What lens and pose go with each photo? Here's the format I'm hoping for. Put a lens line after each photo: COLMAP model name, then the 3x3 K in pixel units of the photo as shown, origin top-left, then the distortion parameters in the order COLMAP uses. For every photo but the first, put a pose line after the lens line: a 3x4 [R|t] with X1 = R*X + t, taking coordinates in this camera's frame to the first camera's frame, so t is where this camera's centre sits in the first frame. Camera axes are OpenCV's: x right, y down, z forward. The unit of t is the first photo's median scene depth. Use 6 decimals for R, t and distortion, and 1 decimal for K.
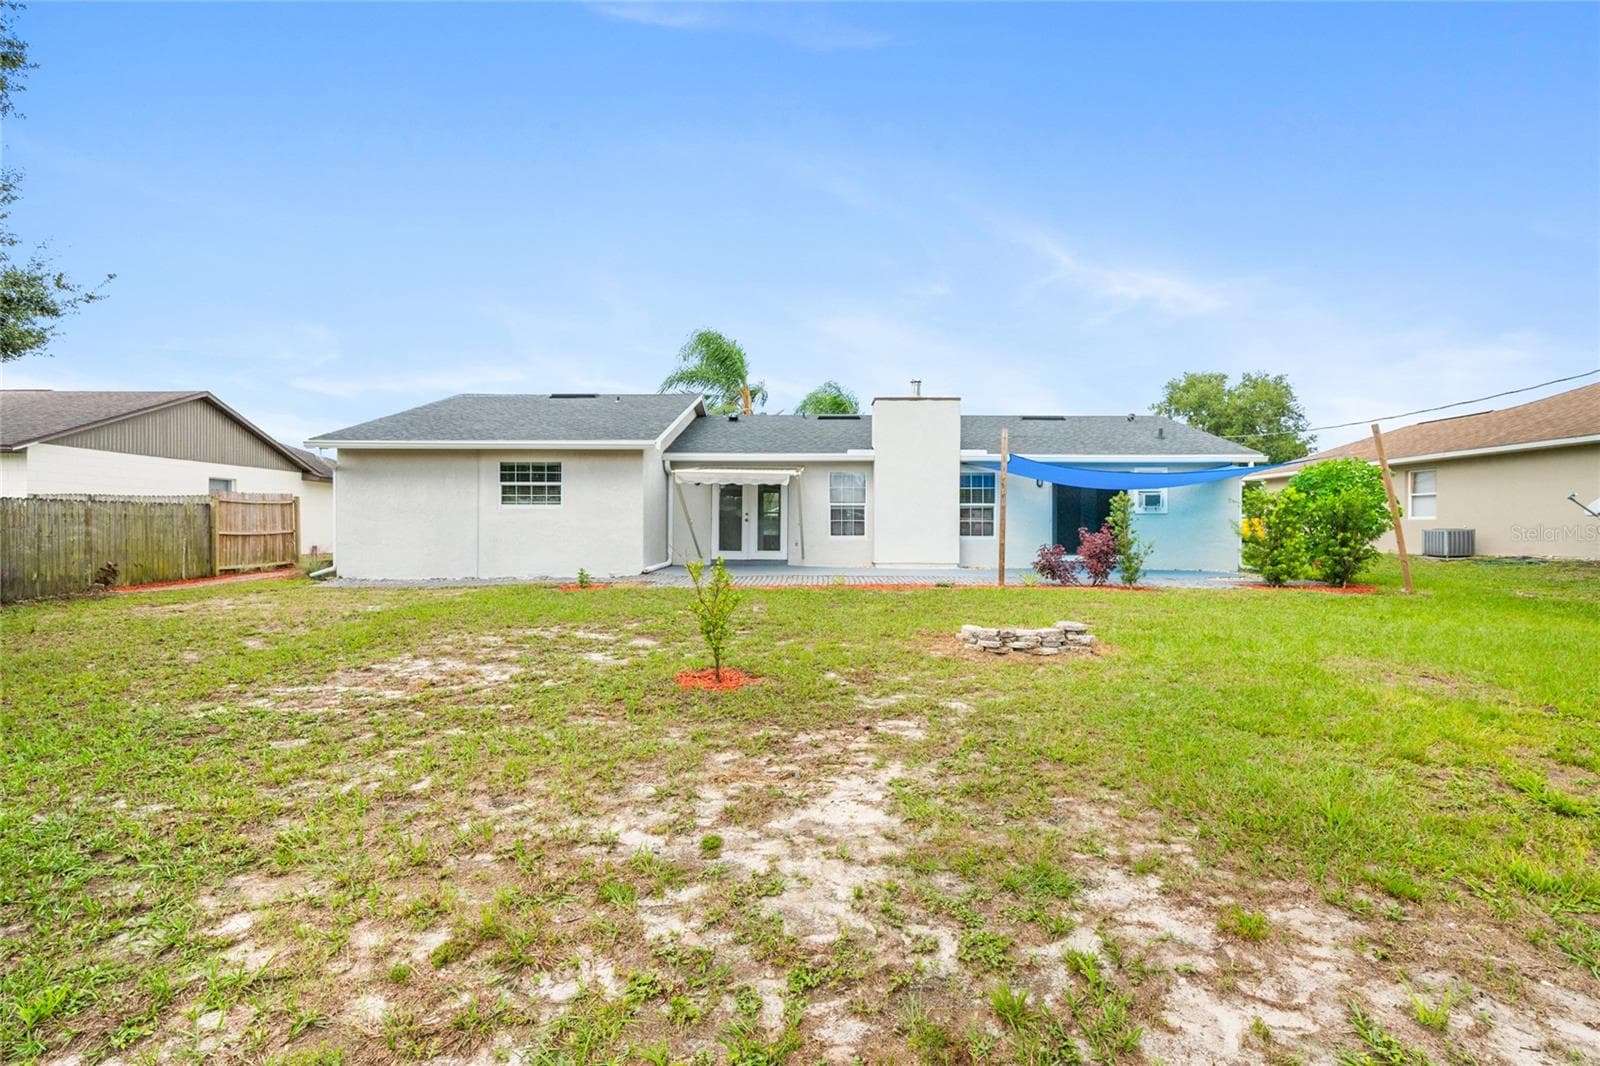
lens RADIAL K [[725.6, 0, 805.8], [0, 725.6, 531.0], [0, 0, 1]] dist [0.004074, -0.000127]
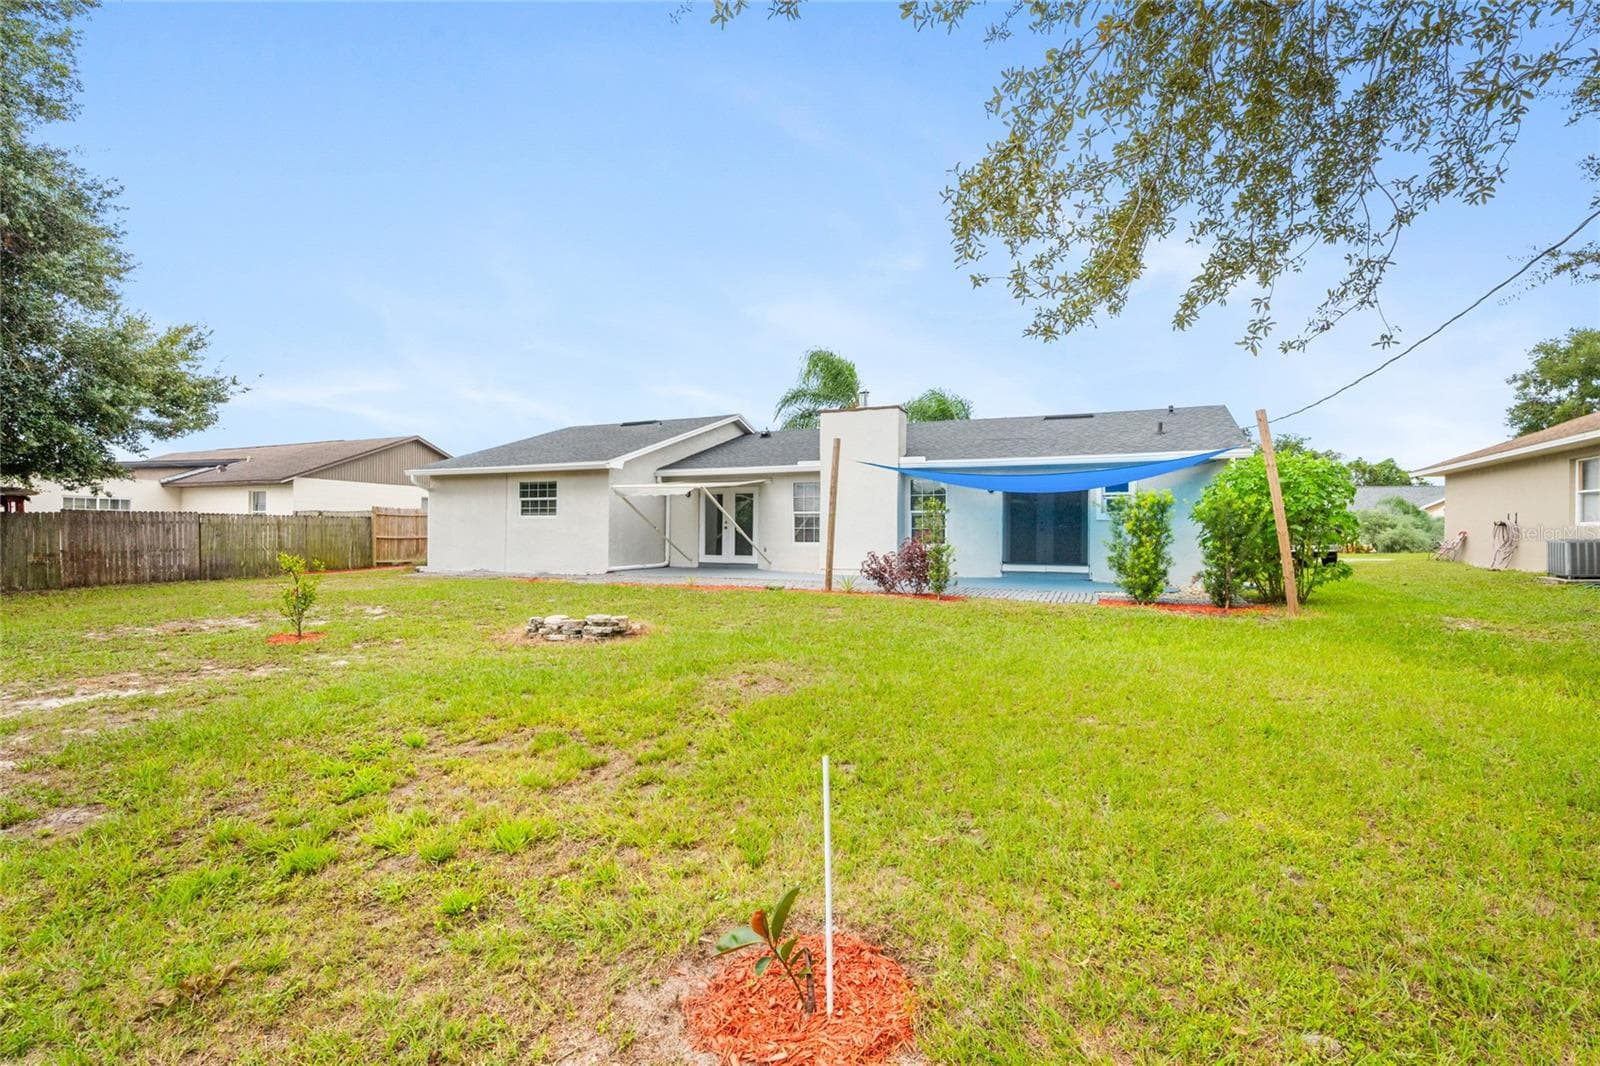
lens RADIAL K [[725.6, 0, 798.7], [0, 725.6, 534.4], [0, 0, 1]] dist [0.004074, -0.000127]
pose [[0.914738, 0.003008, -0.404036, 0.511395], [-0.005856, 0.999966, -0.005814, 0.001334], [0.404005, 0.007684, 0.914725, 0.029620]]
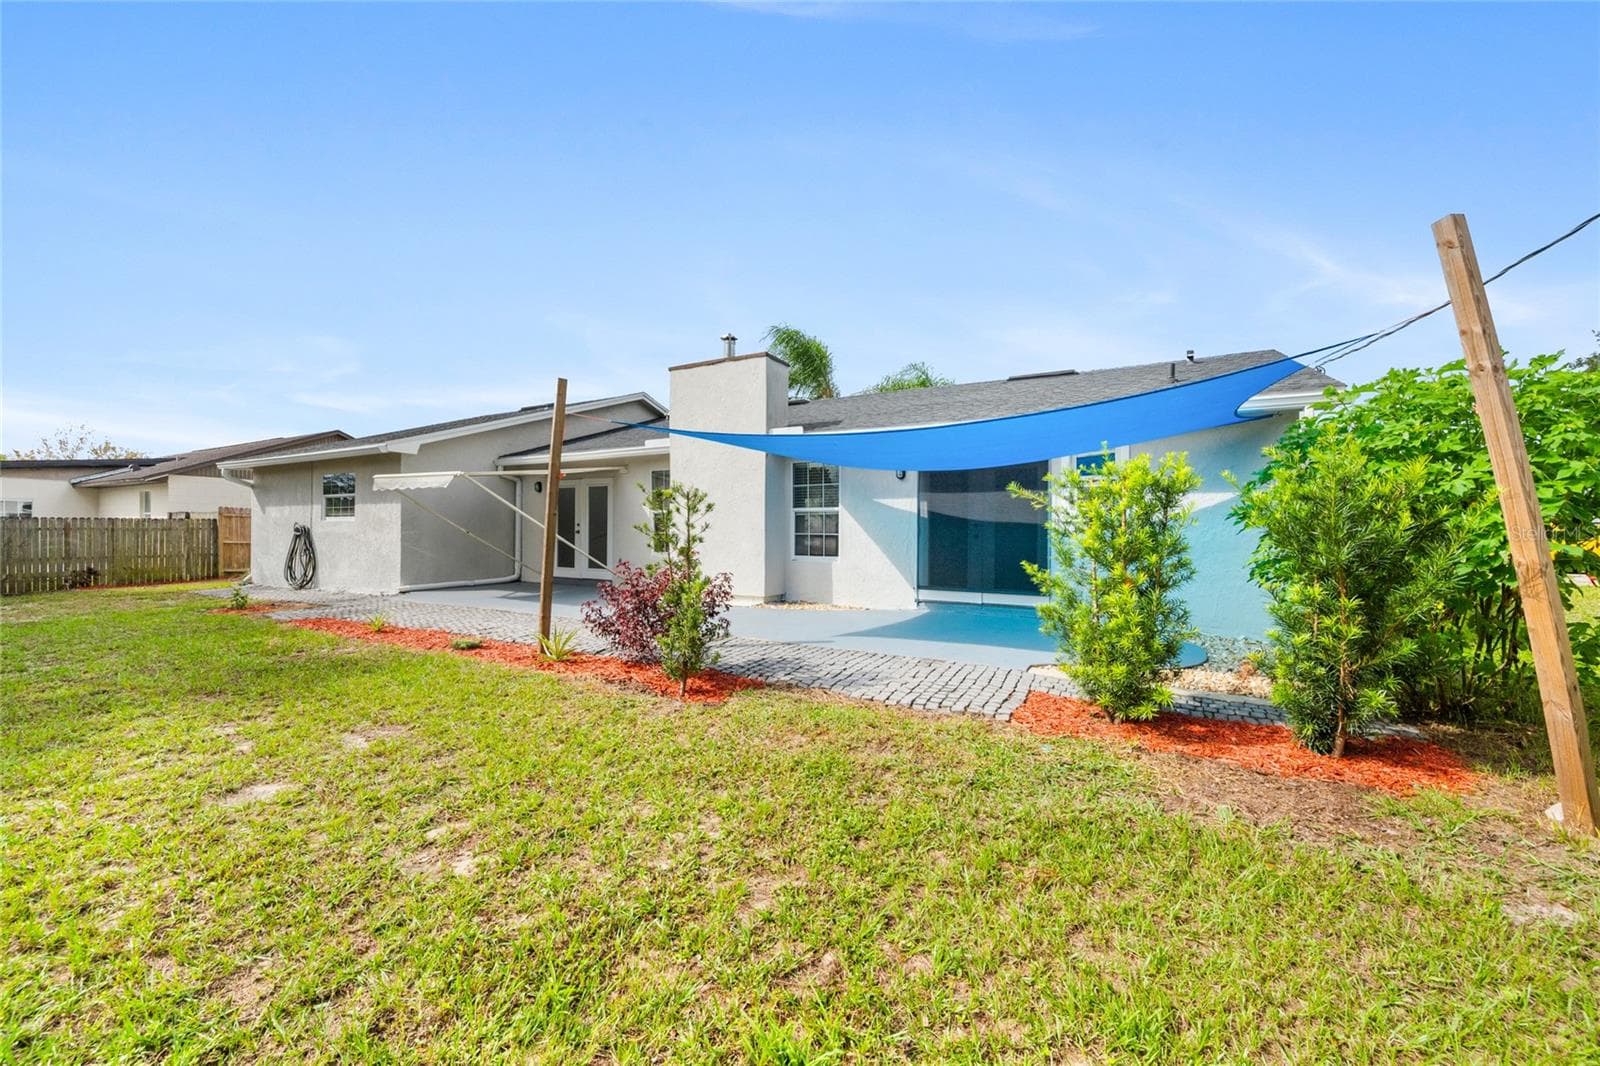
lens RADIAL K [[634.7, 0, 792.1], [0, 634.7, 530.3], [0, 0, 1]] dist [-0.003259, -0.000187]
pose [[0.871465, 0.000381, -0.490457, 0.543606], [-0.002222, 0.999993, -0.003172, -0.016146], [0.490452, 0.003854, 0.871460, 0.519411]]
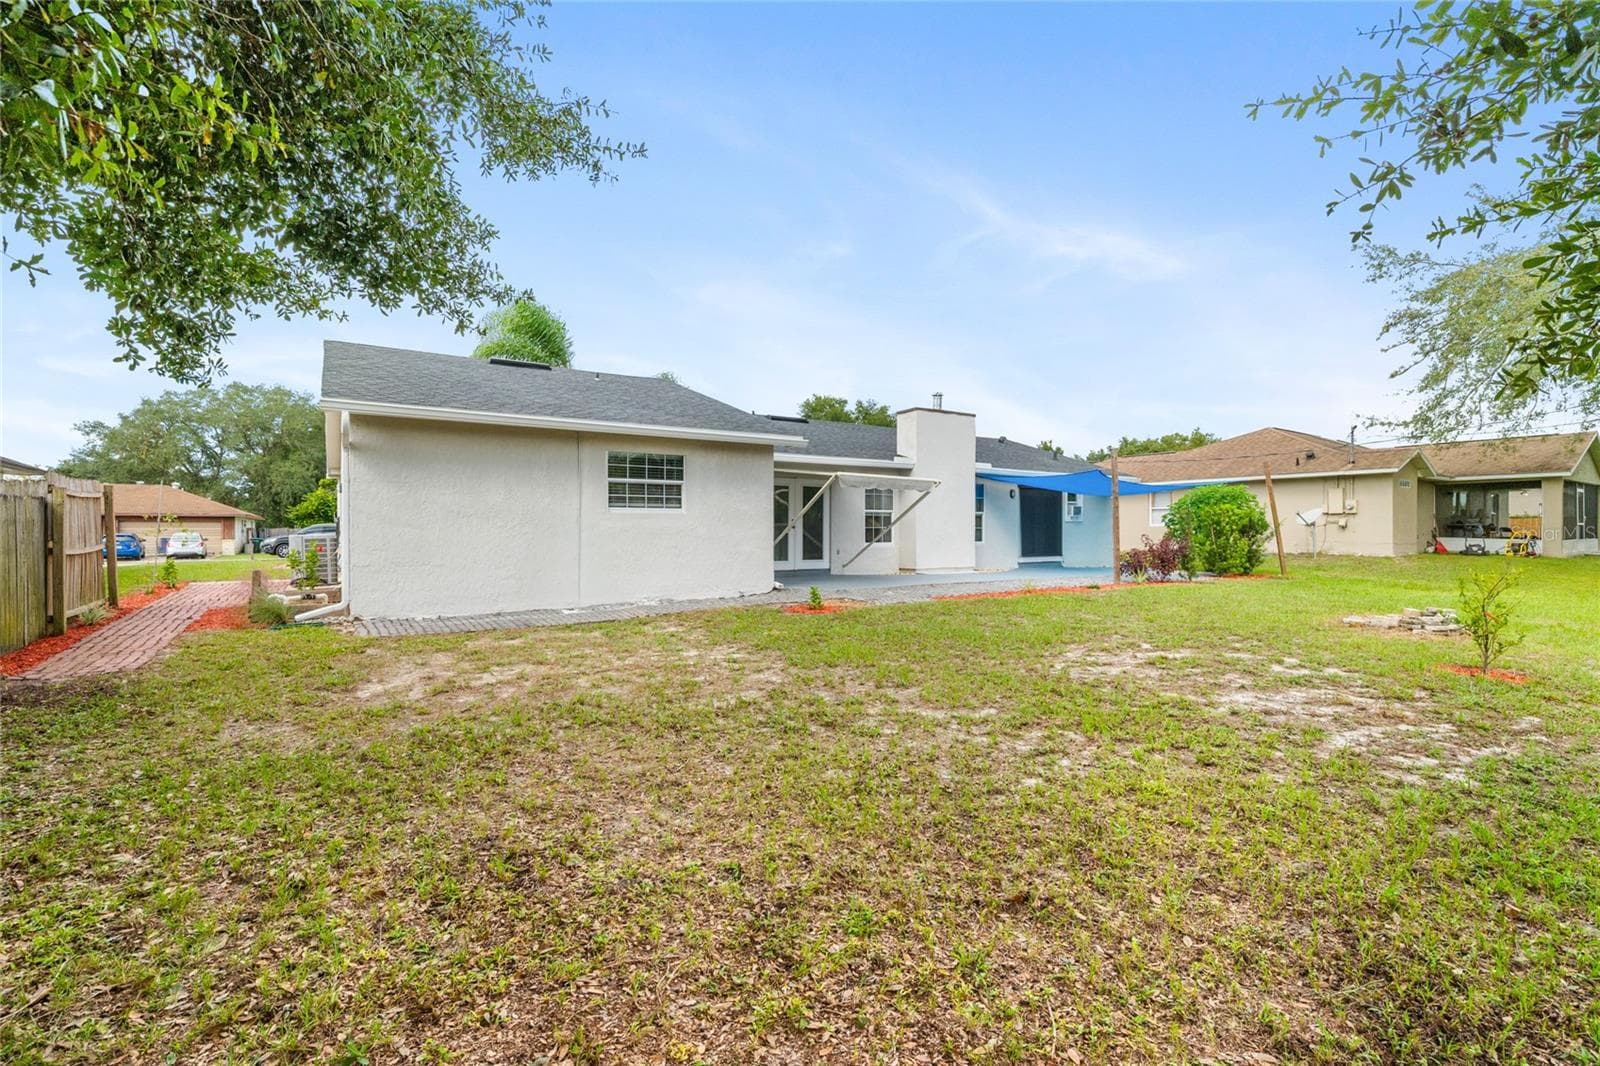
lens RADIAL K [[725.6, 0, 799.3], [0, 725.6, 530.1], [0, 0, 1]] dist [0.004074, -0.000127]
pose [[0.839906, -0.002810, 0.542725, -0.625234], [0.003968, 0.999992, -0.000963, -0.010632], [-0.542718, 0.002962, 0.839910, 0.242220]]
